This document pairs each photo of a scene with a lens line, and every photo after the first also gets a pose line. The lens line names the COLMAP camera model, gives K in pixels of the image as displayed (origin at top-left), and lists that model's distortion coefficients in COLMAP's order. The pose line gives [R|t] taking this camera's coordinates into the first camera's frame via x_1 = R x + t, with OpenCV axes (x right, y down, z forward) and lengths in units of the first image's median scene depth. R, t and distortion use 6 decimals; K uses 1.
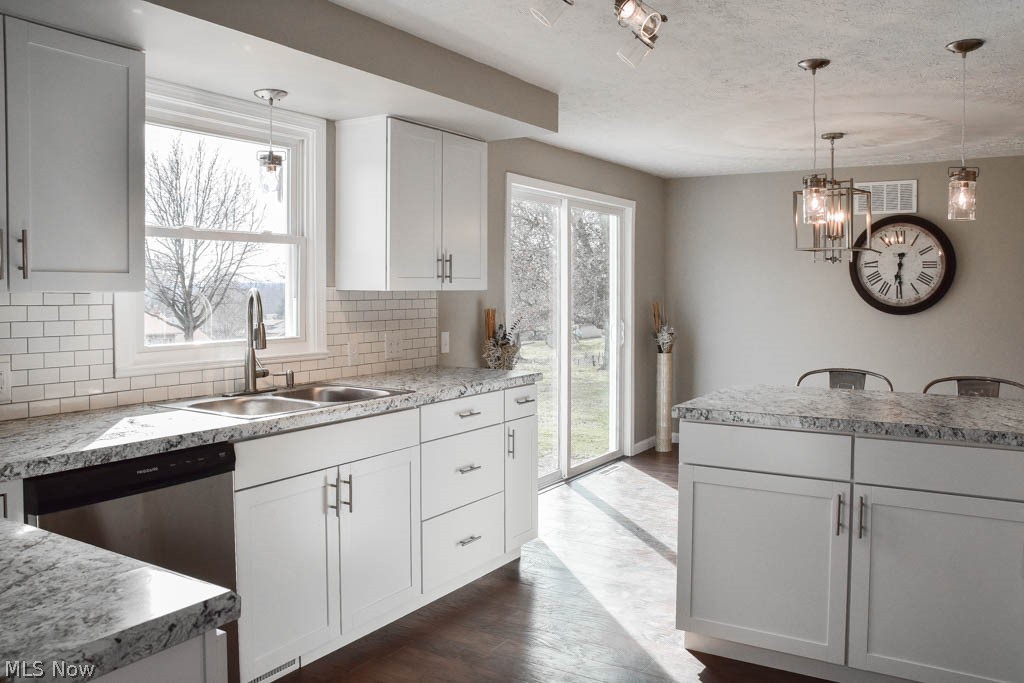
lens RADIAL K [[857.4, 0, 531.6], [0, 857.4, 324.6], [0, 0, 1]] dist [-0.040784, 0.012271]
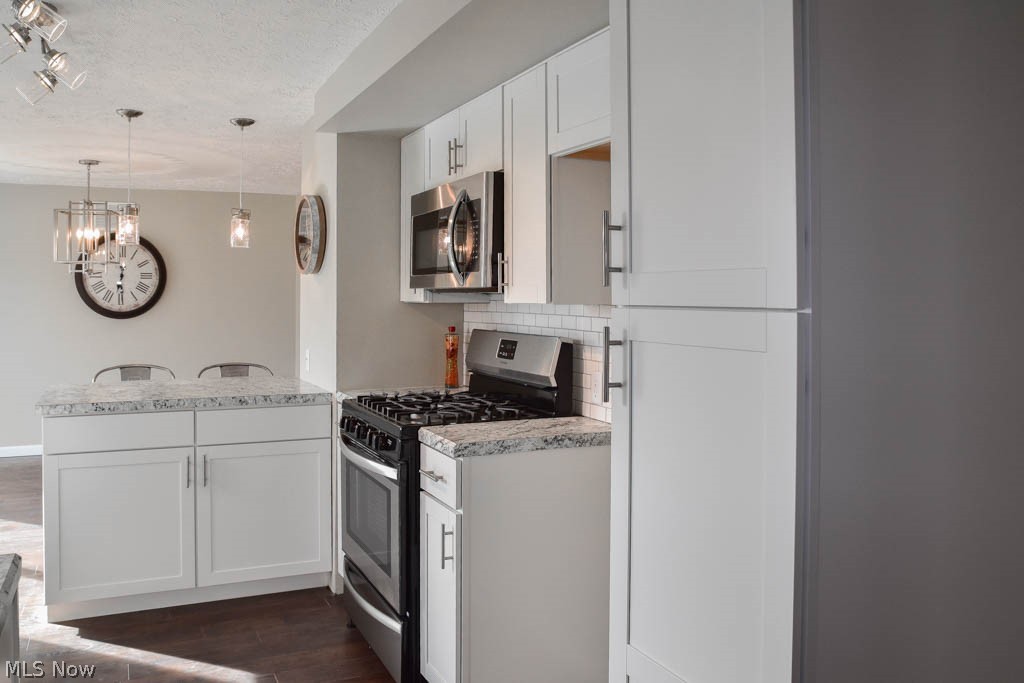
lens RADIAL K [[820.4, 0, 510.7], [0, 820.4, 337.6], [0, 0, 1]] dist [-0.009467, 0.006707]
pose [[0.556402, -0.046103, 0.829634, -0.356953], [0.035828, 0.998862, 0.031478, -0.003603], [-0.830141, 0.012210, 0.557420, -0.100800]]
